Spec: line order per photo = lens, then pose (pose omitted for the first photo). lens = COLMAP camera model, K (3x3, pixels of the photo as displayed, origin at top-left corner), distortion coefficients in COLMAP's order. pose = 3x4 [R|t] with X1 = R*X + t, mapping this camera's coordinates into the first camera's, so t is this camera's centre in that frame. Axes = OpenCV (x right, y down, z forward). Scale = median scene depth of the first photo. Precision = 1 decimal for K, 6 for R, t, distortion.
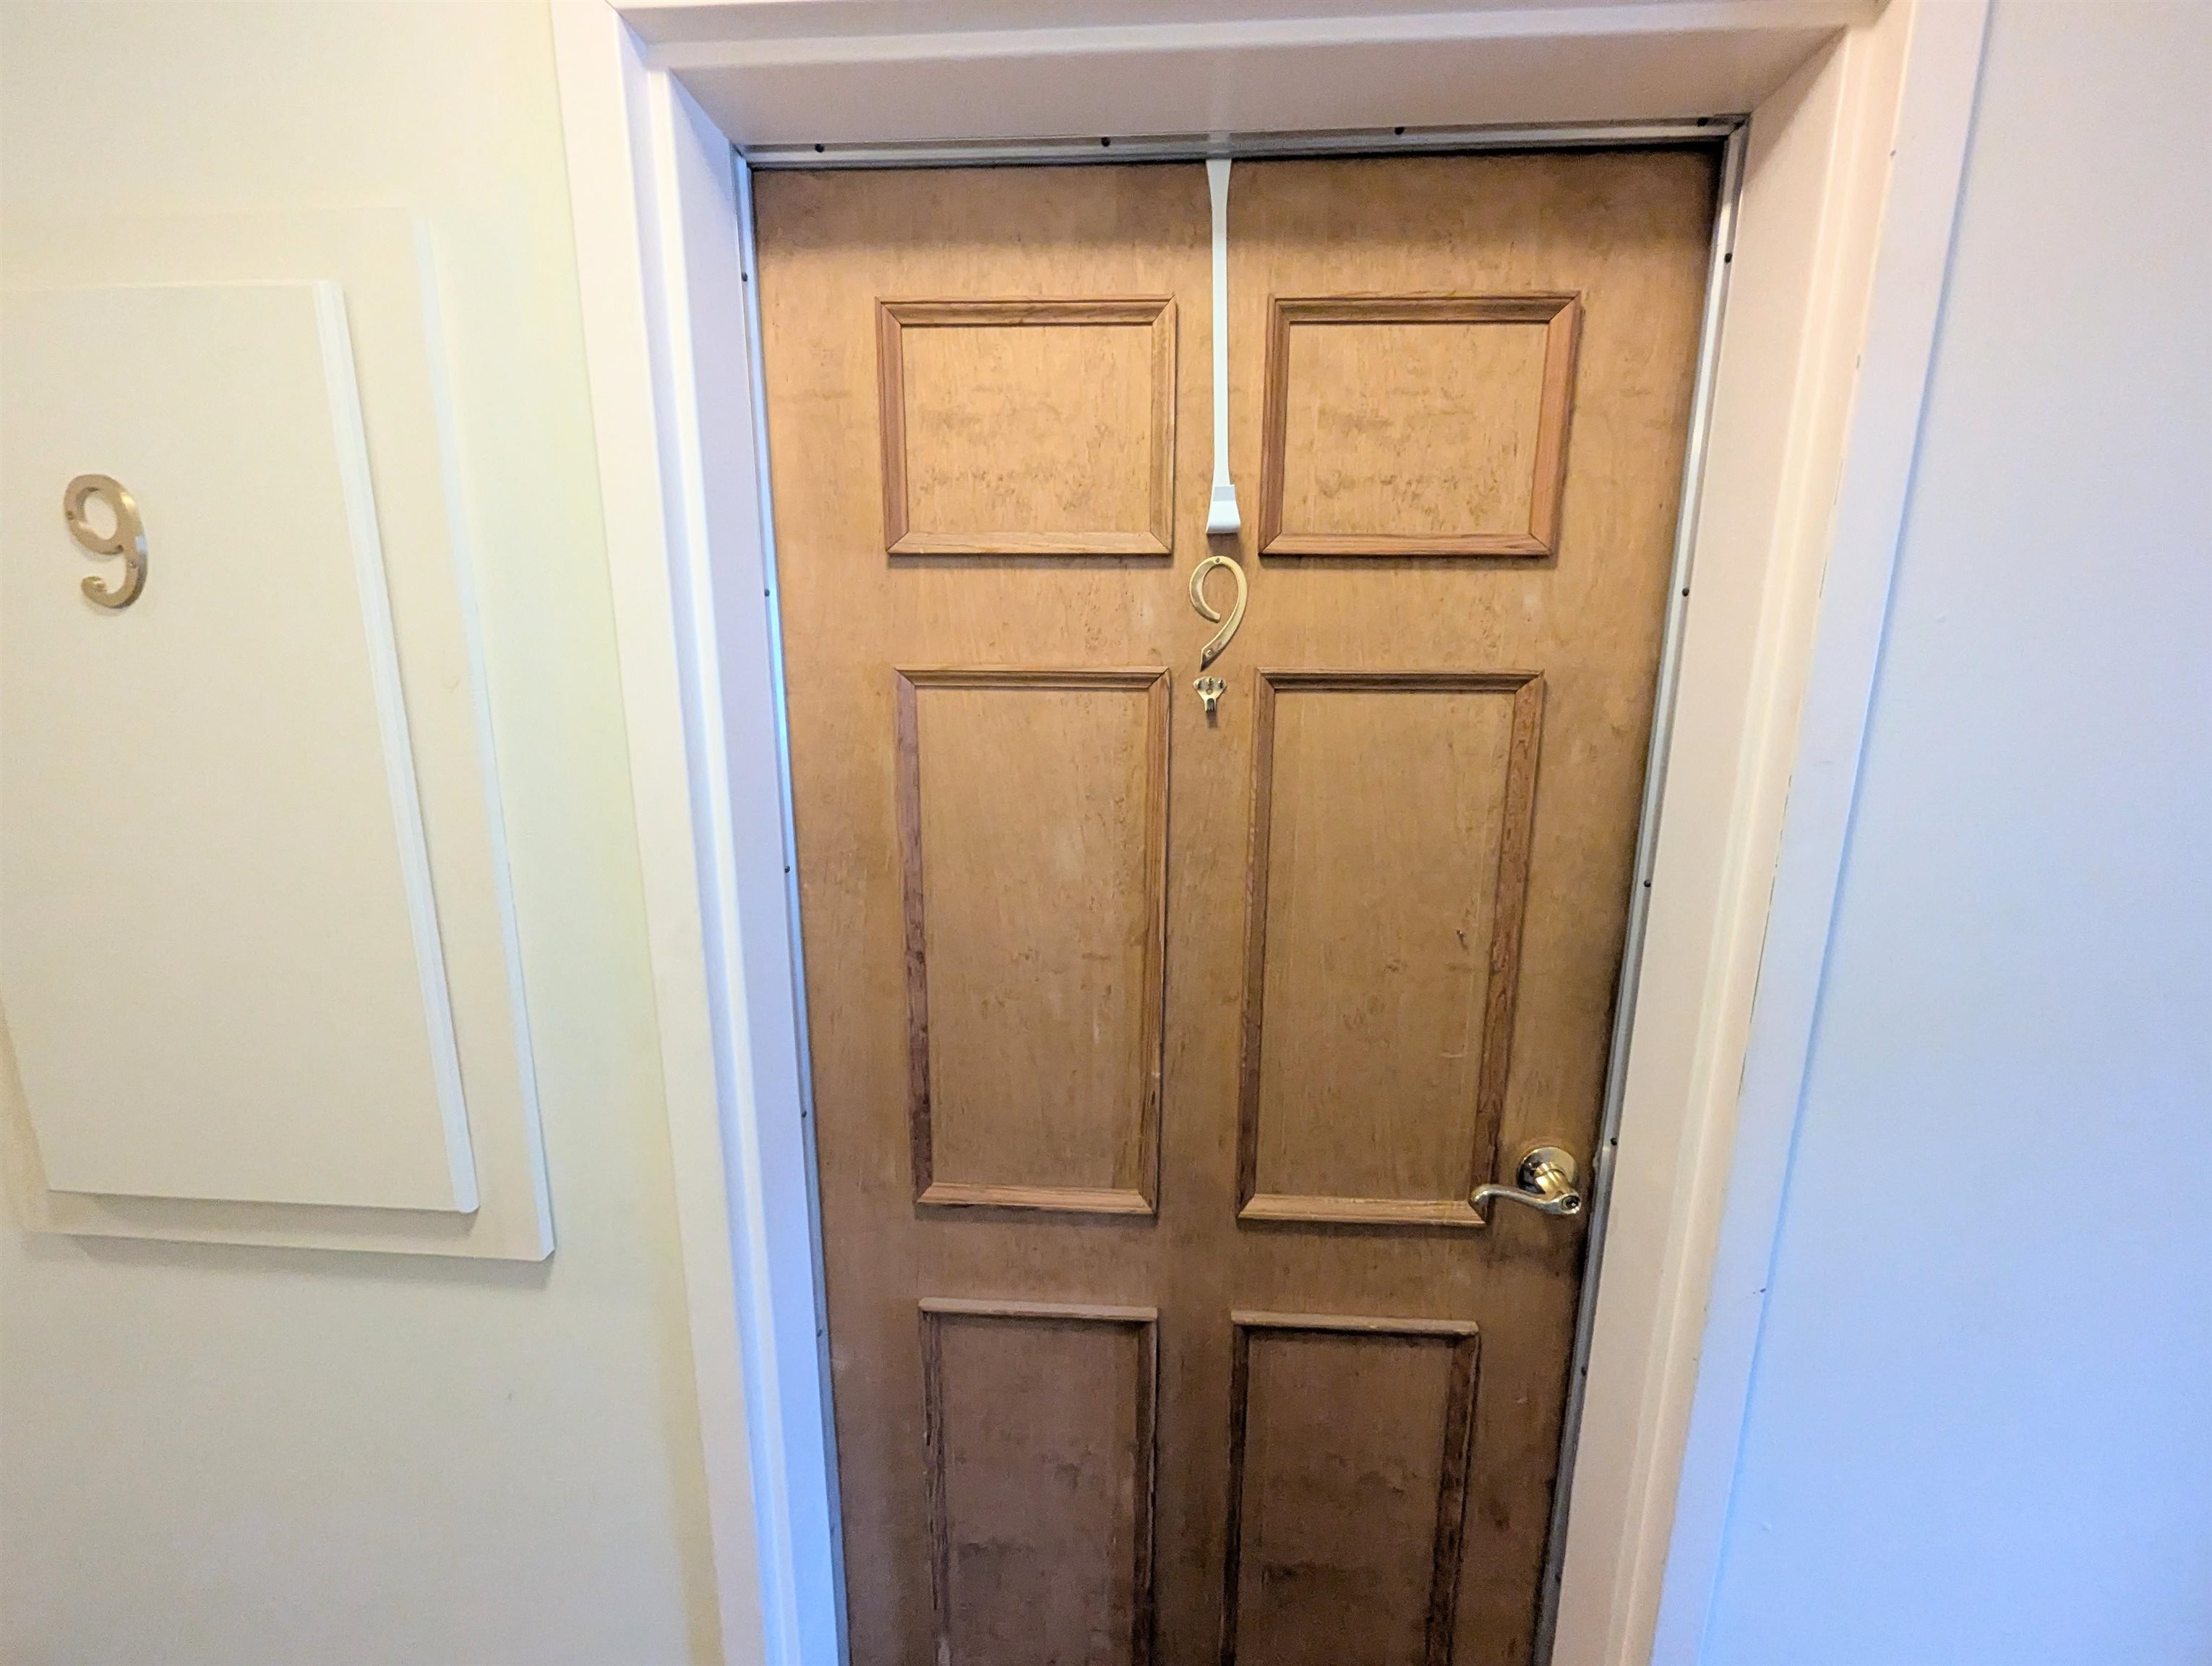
lens RADIAL K [[918.6, 0, 1105.3], [0, 918.6, 830.6], [0, 0, 1]] dist [0.001063, -0.000572]
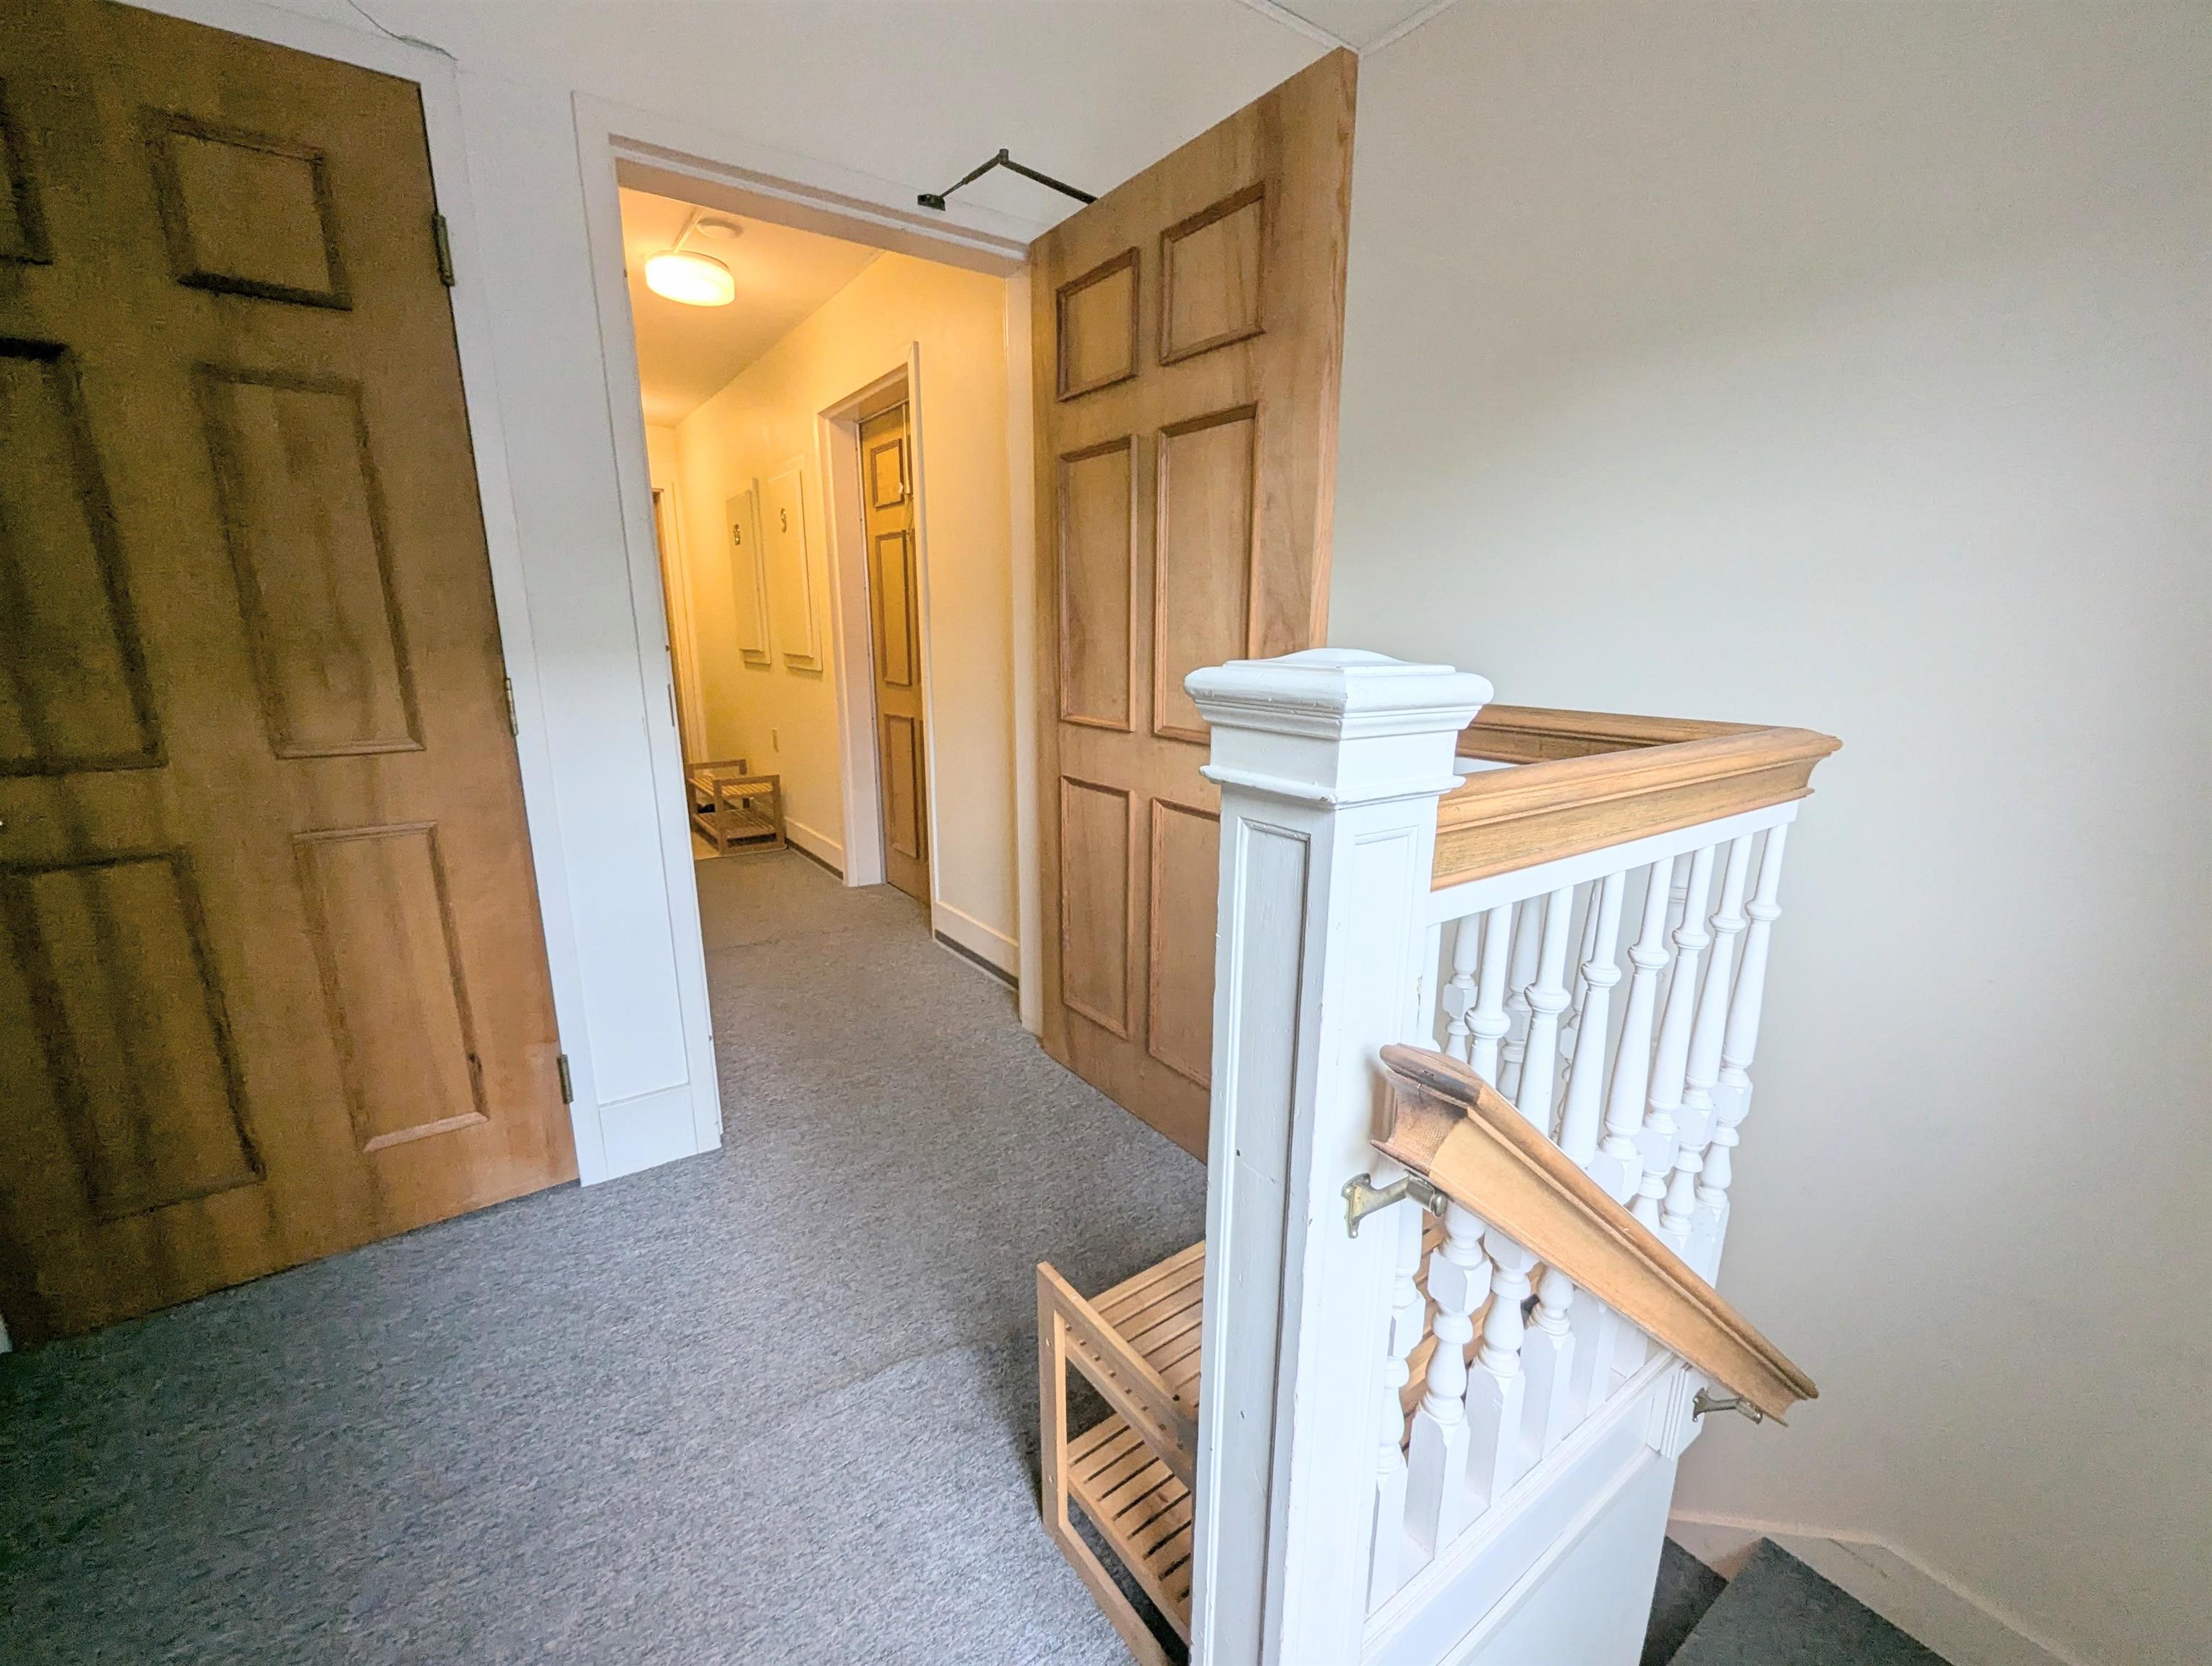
lens RADIAL K [[918.6, 0, 1108.7], [0, 918.6, 841.8], [0, 0, 1]] dist [0.001063, -0.000572]
pose [[0.632388, 0.179038, -0.753678, 4.102700], [-0.159697, 0.982157, 0.099317, 0.645163], [0.758012, 0.057554, 0.649696, -0.879209]]
